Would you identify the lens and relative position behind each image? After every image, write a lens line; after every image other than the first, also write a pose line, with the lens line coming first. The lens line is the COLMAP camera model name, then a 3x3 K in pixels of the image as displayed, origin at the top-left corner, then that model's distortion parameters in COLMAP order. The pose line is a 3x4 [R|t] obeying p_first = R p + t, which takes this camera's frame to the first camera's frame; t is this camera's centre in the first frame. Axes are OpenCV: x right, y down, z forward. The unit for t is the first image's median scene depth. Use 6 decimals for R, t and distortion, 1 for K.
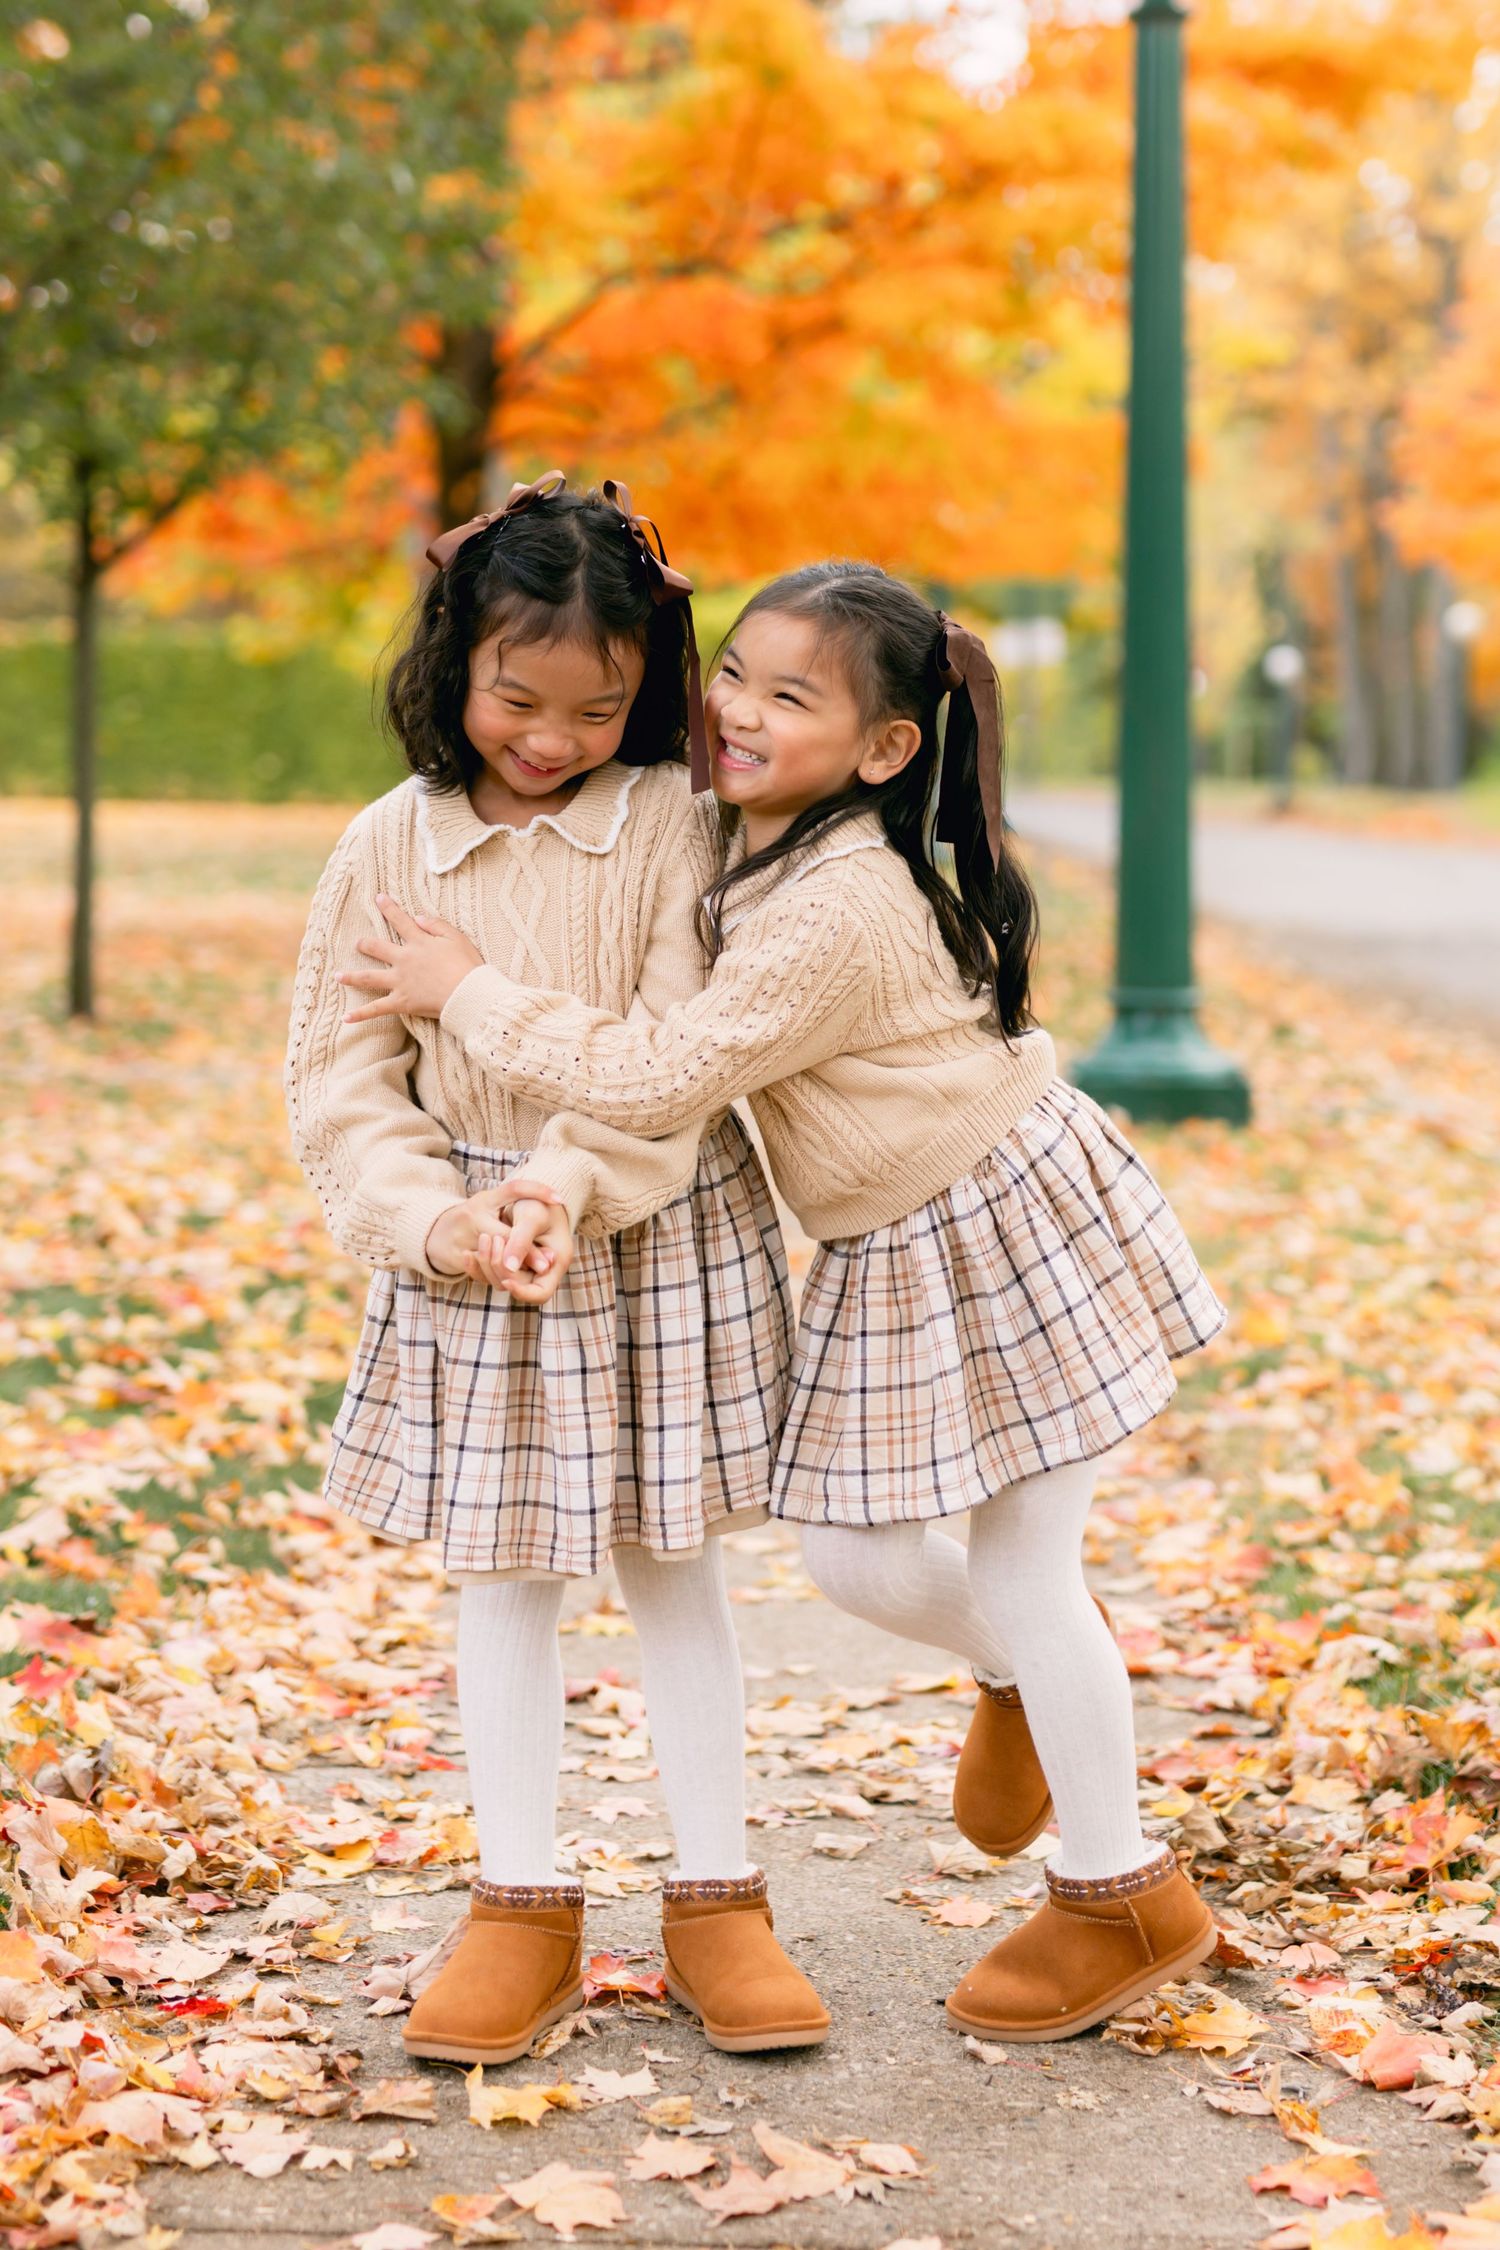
lens RADIAL K [[4538.8, 0, 752.2], [0, 4538.8, 813.4], [0, 0, 1]] dist [-0.002776, 0.042236]
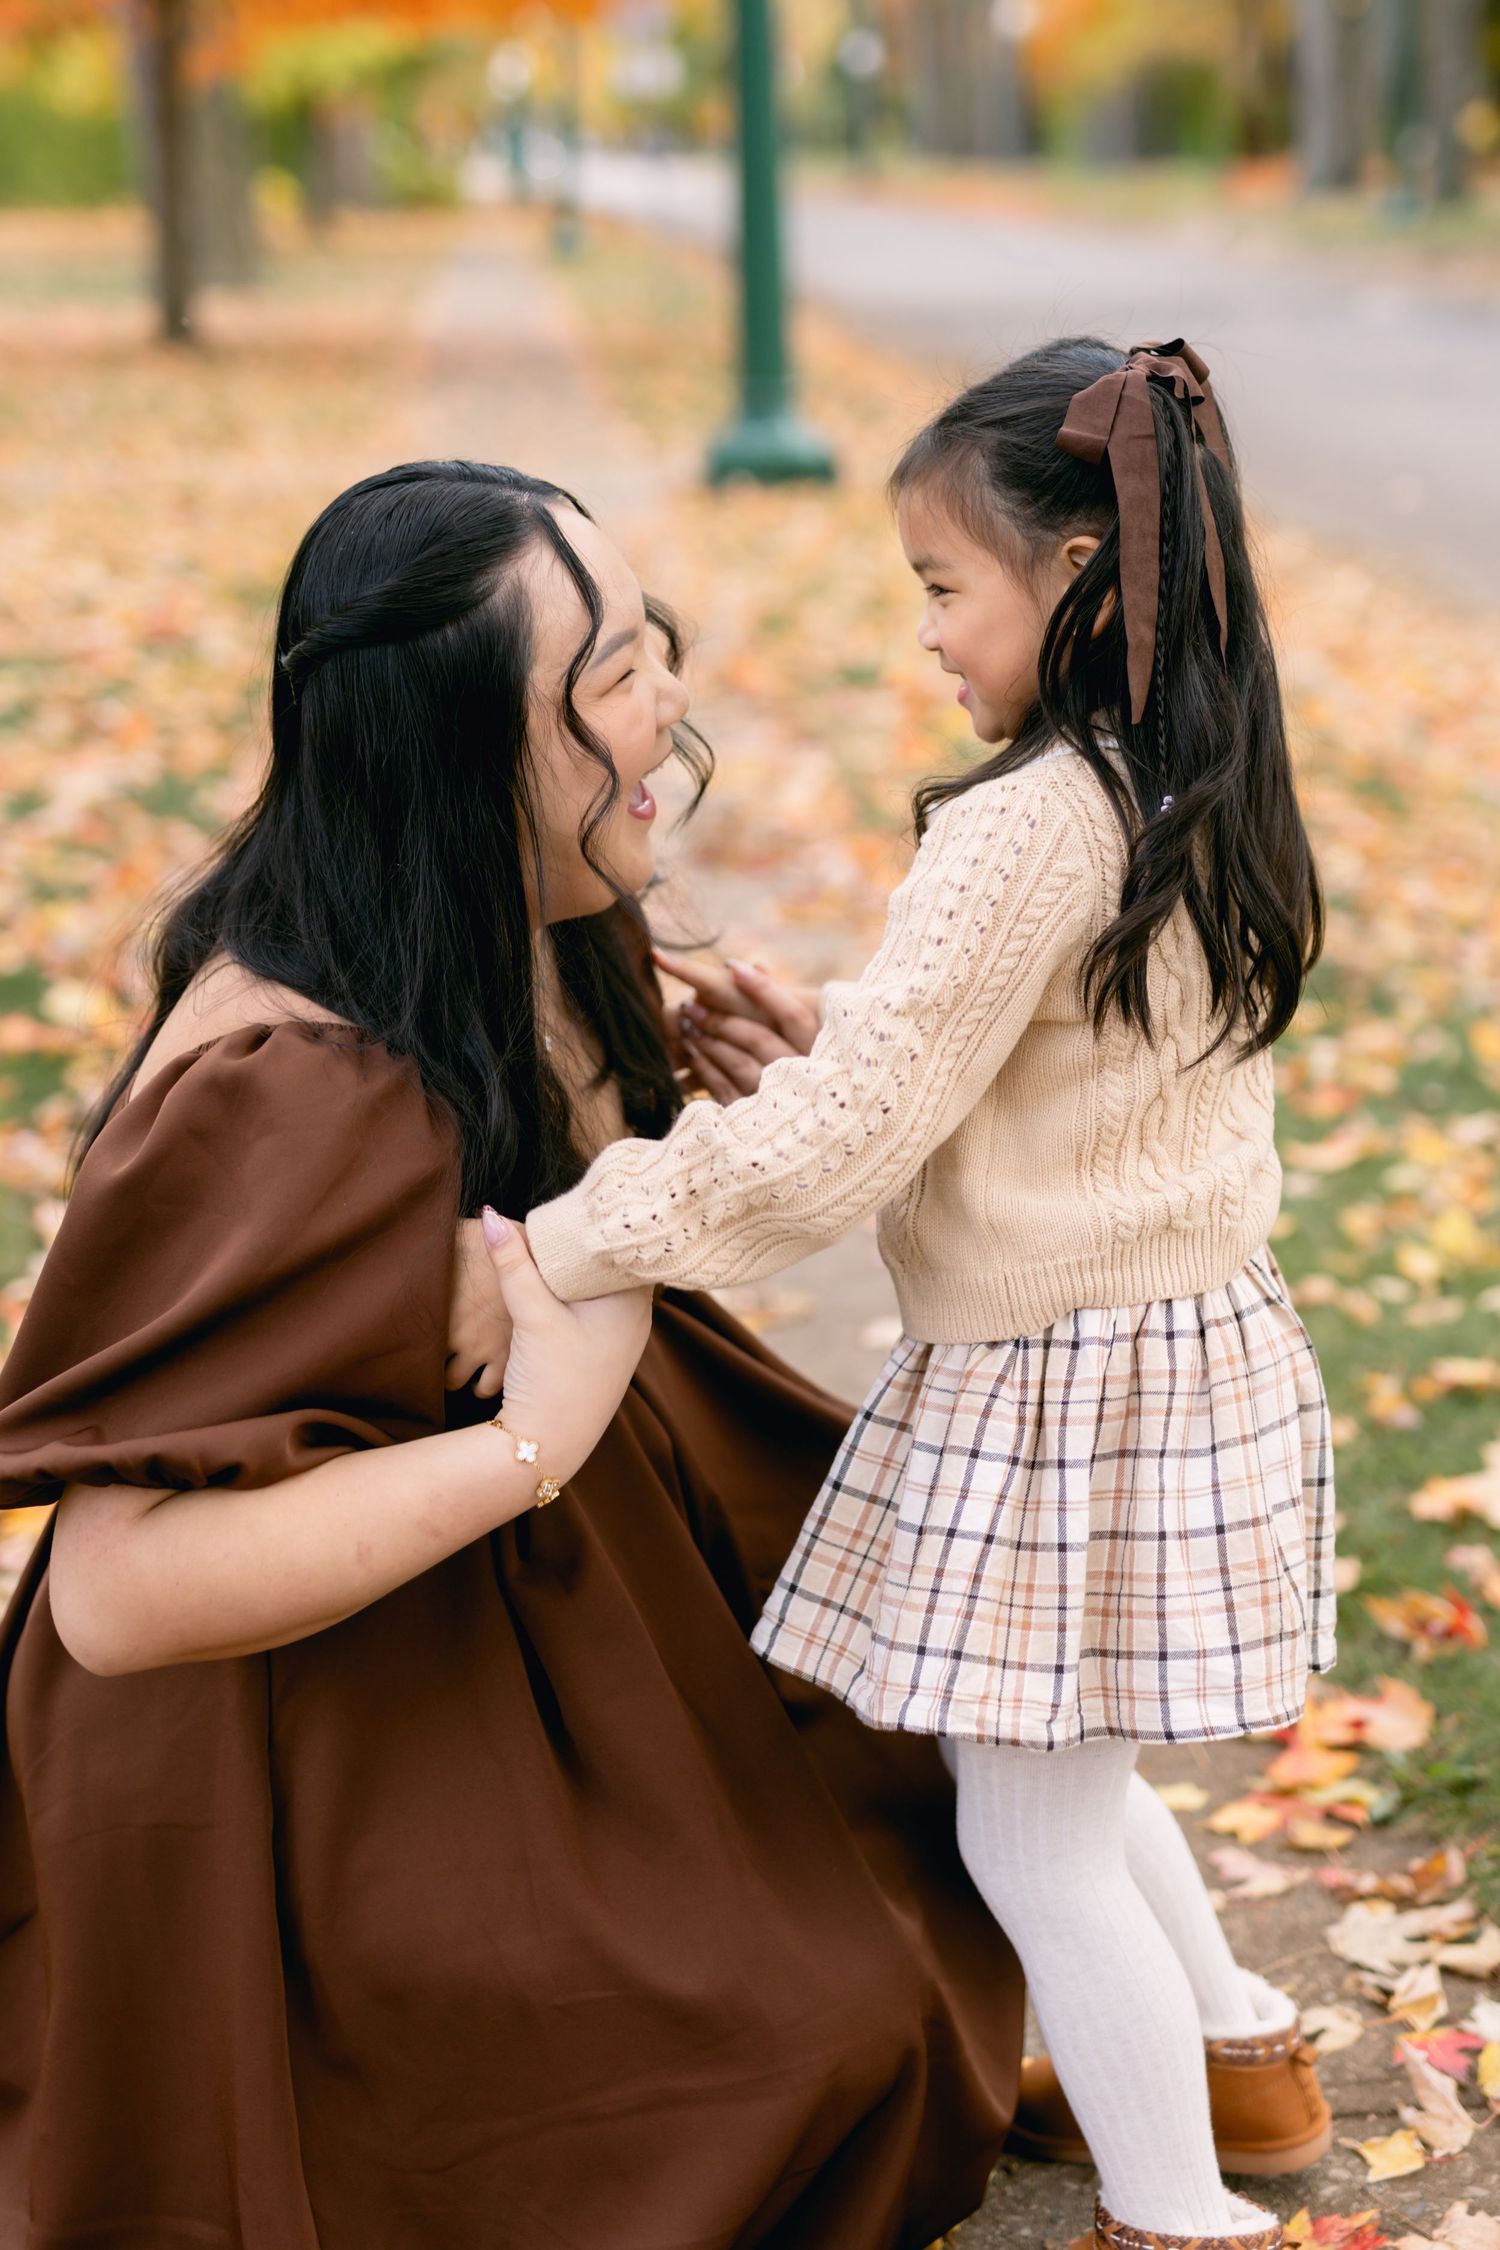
lens RADIAL K [[4026.5, 0, 830.4], [0, 4026.5, 1124.5], [0, 0, 1]] dist [-0.023860, -0.100837]
pose [[0.993677, -0.058068, 0.096093, -0.010114], [0.034471, 0.972319, 0.231102, -0.013300], [-0.106853, -0.226328, 0.968173, -0.105452]]
